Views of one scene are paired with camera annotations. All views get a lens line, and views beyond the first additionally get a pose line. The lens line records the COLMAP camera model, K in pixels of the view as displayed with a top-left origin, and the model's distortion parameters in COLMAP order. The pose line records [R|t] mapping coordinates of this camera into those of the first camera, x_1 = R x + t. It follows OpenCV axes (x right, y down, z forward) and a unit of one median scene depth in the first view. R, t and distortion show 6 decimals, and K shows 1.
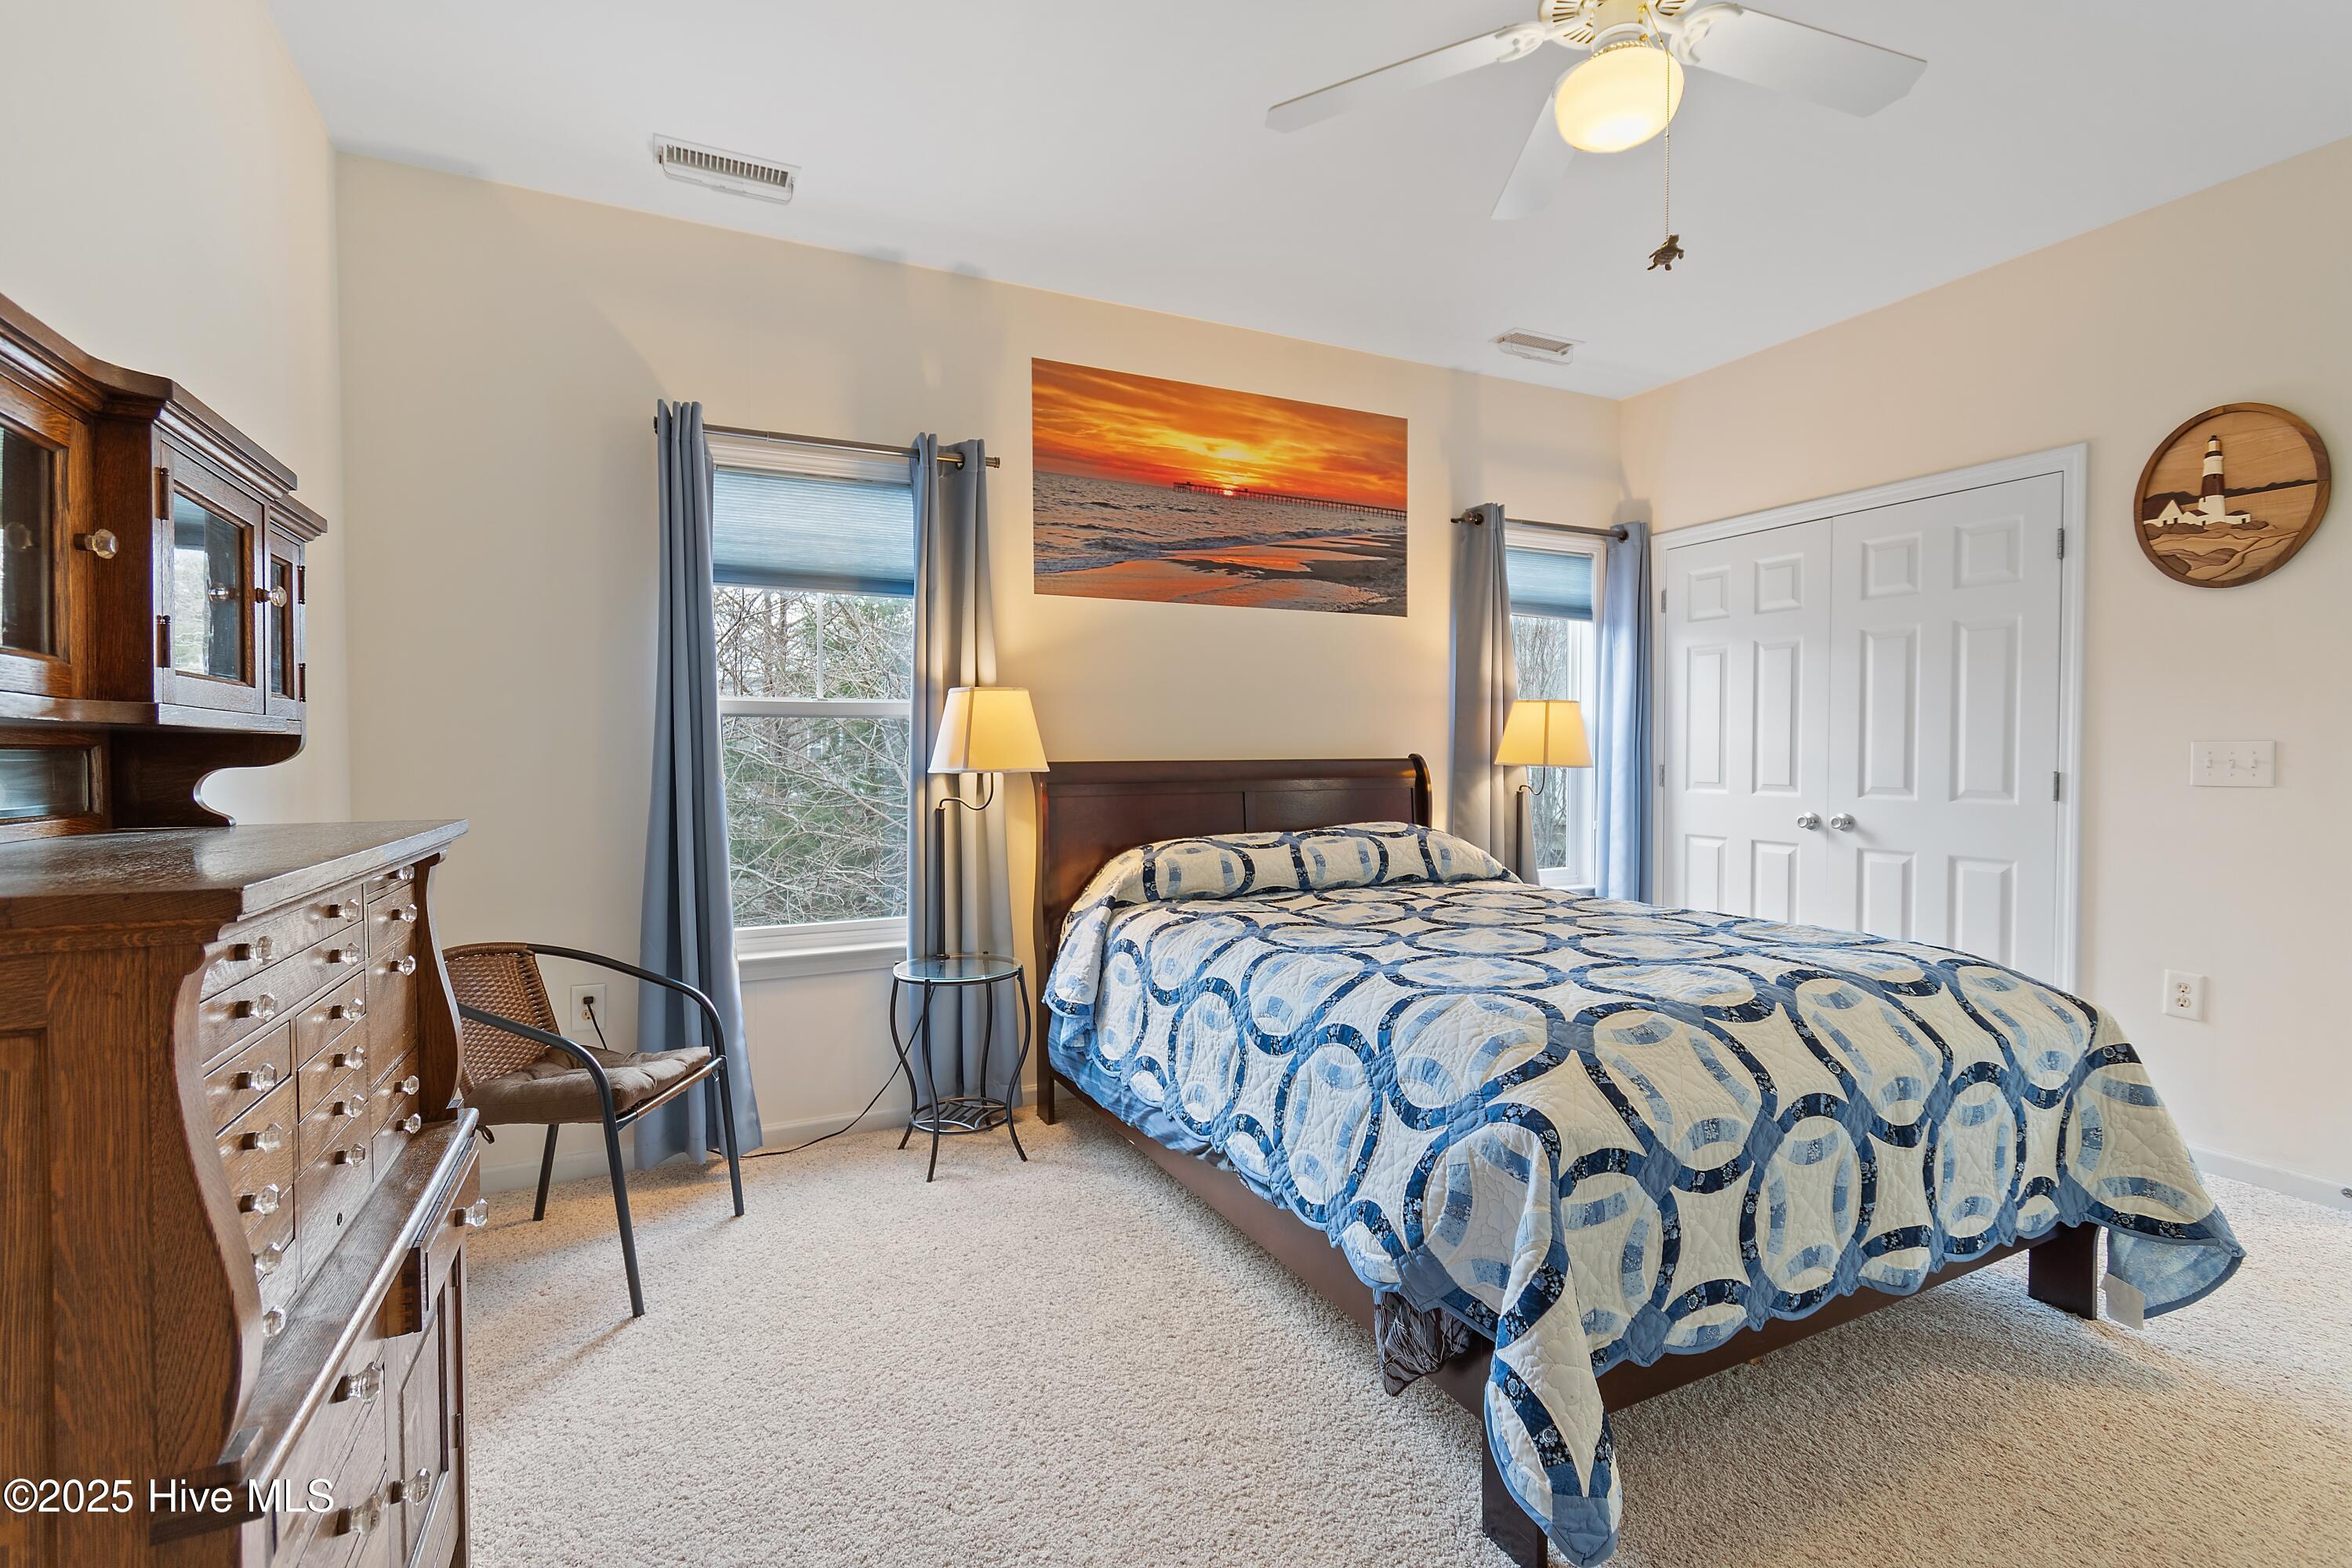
lens RADIAL K [[1056.9, 0, 1176.1], [0, 1056.9, 745.1], [0, 0, 1]] dist [0.003918, -0.000089]
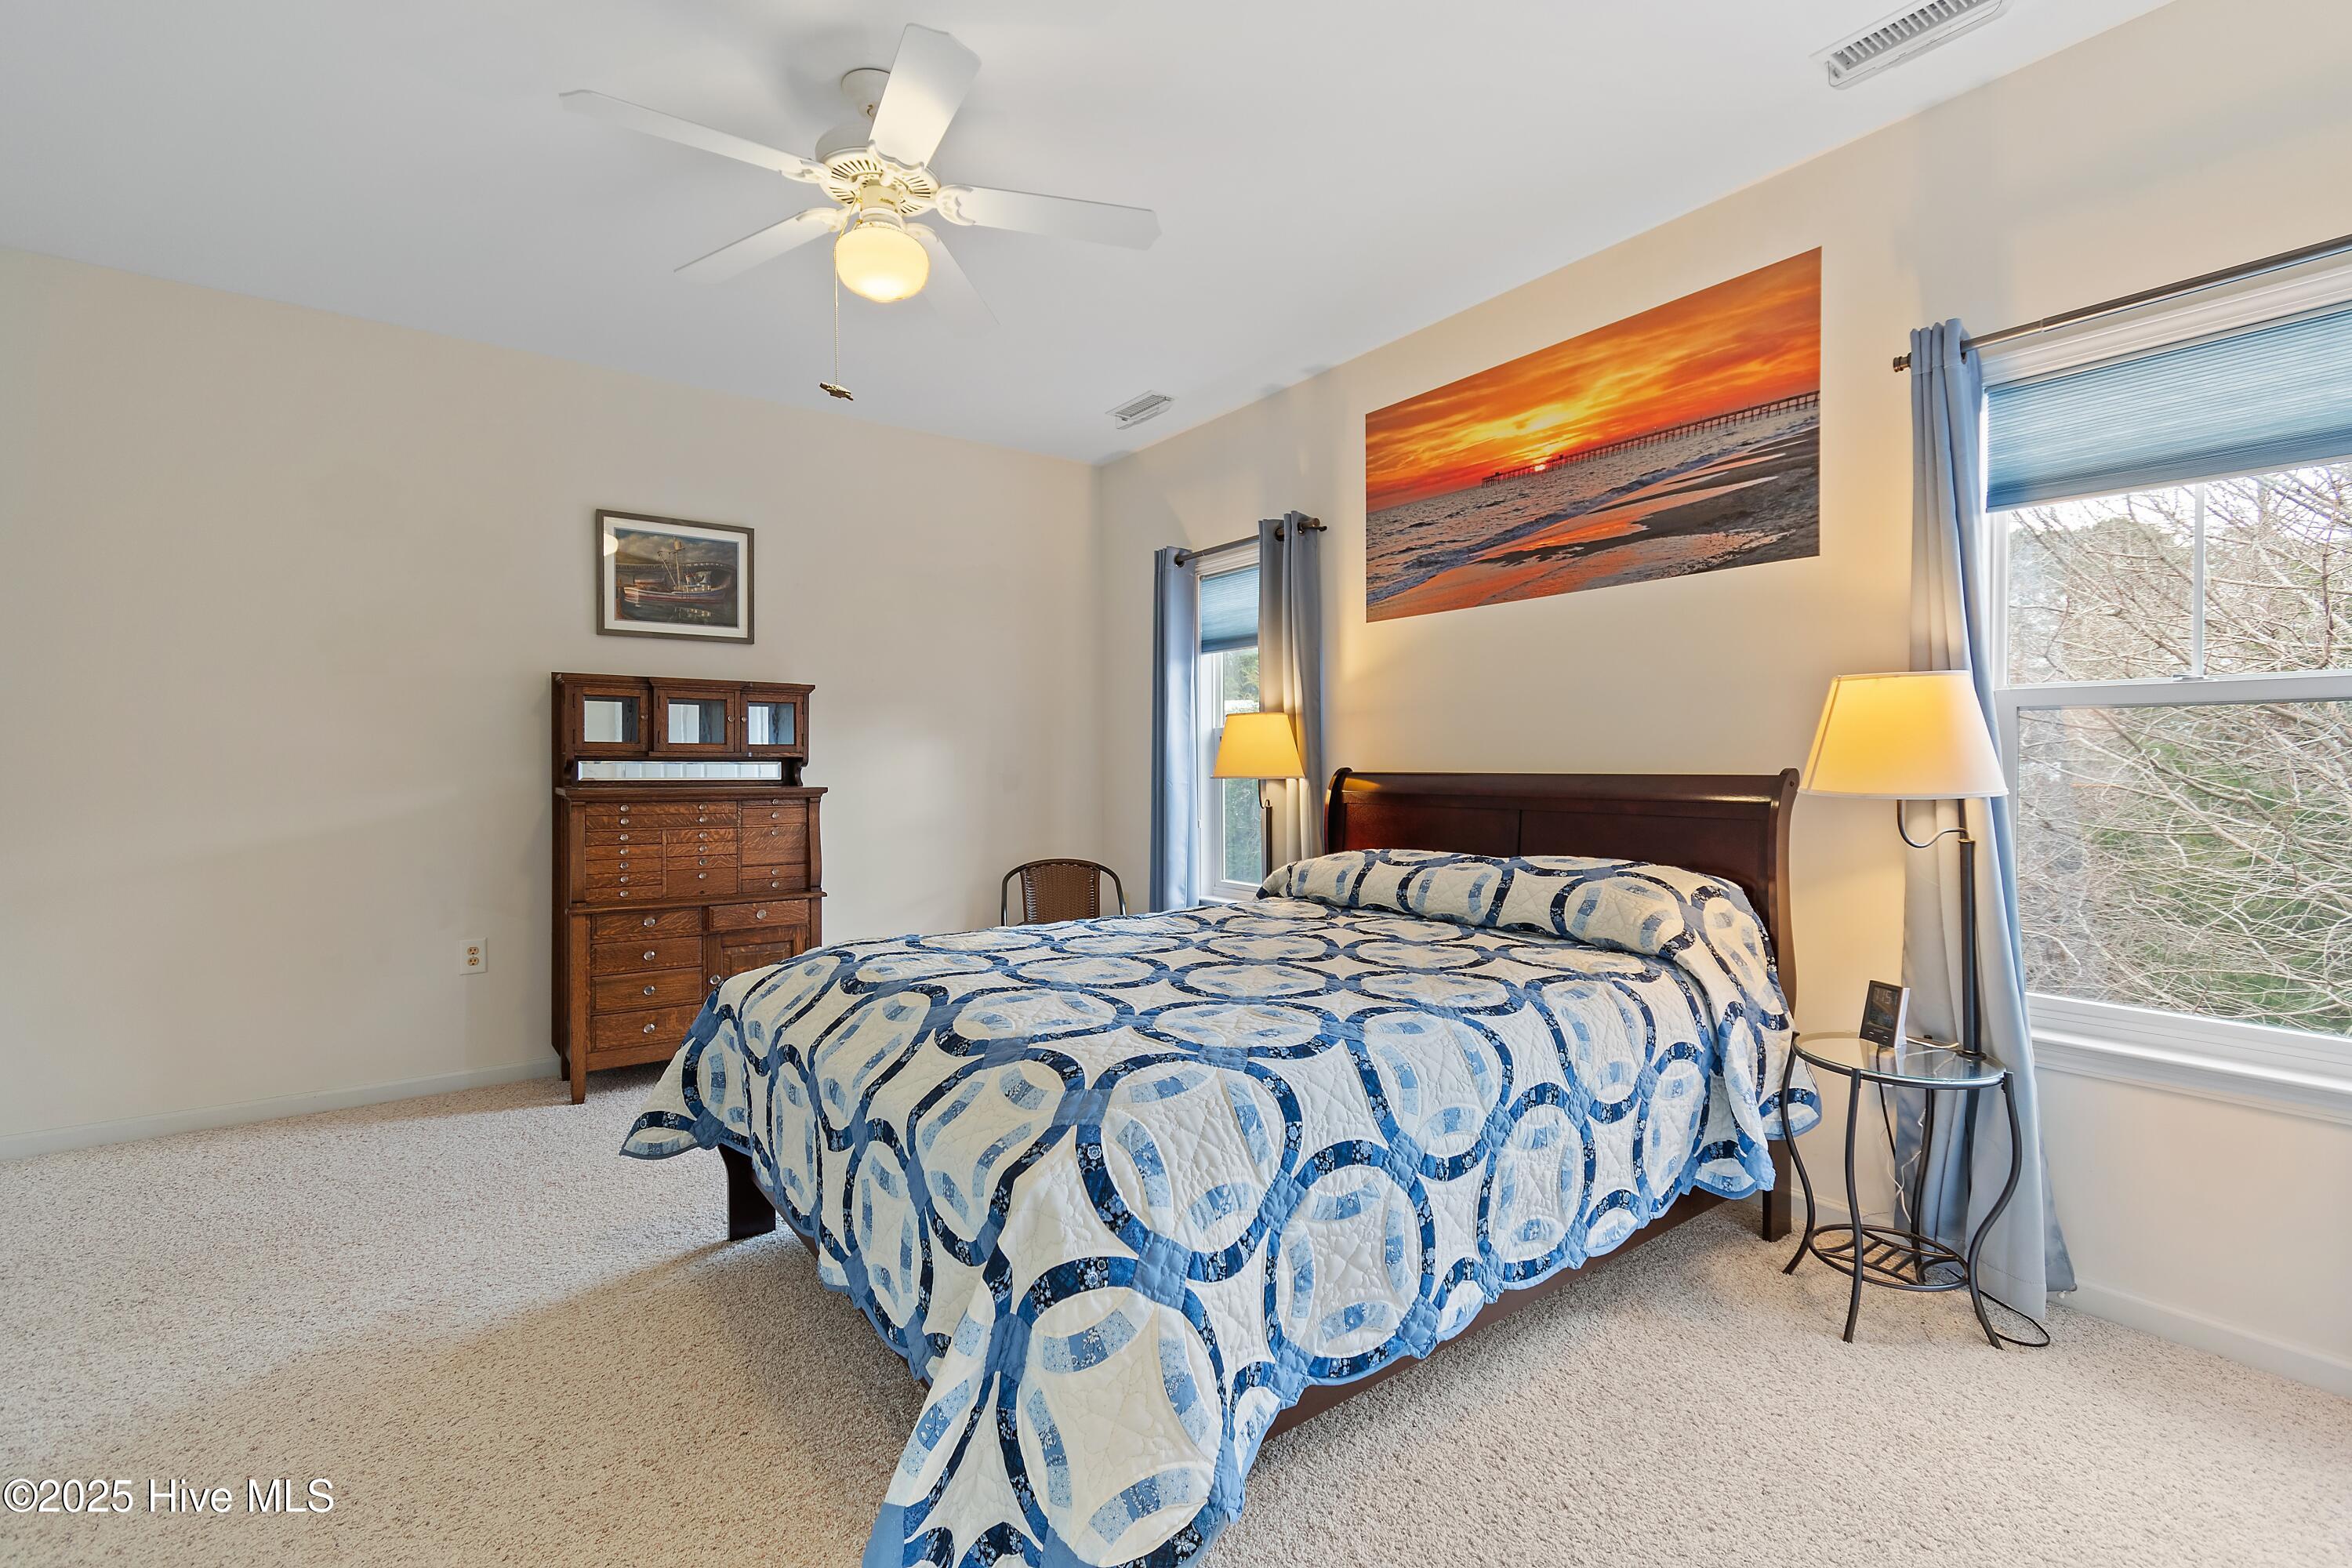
lens RADIAL K [[1056.9, 0, 1176.1], [0, 1056.9, 745.1], [0, 0, 1]] dist [0.003918, -0.000089]
pose [[0.168330, -0.014402, -0.985625, 0.873305], [-0.001260, 0.999889, -0.014826, 0.003722], [0.985730, 0.003737, 0.168293, 0.569044]]
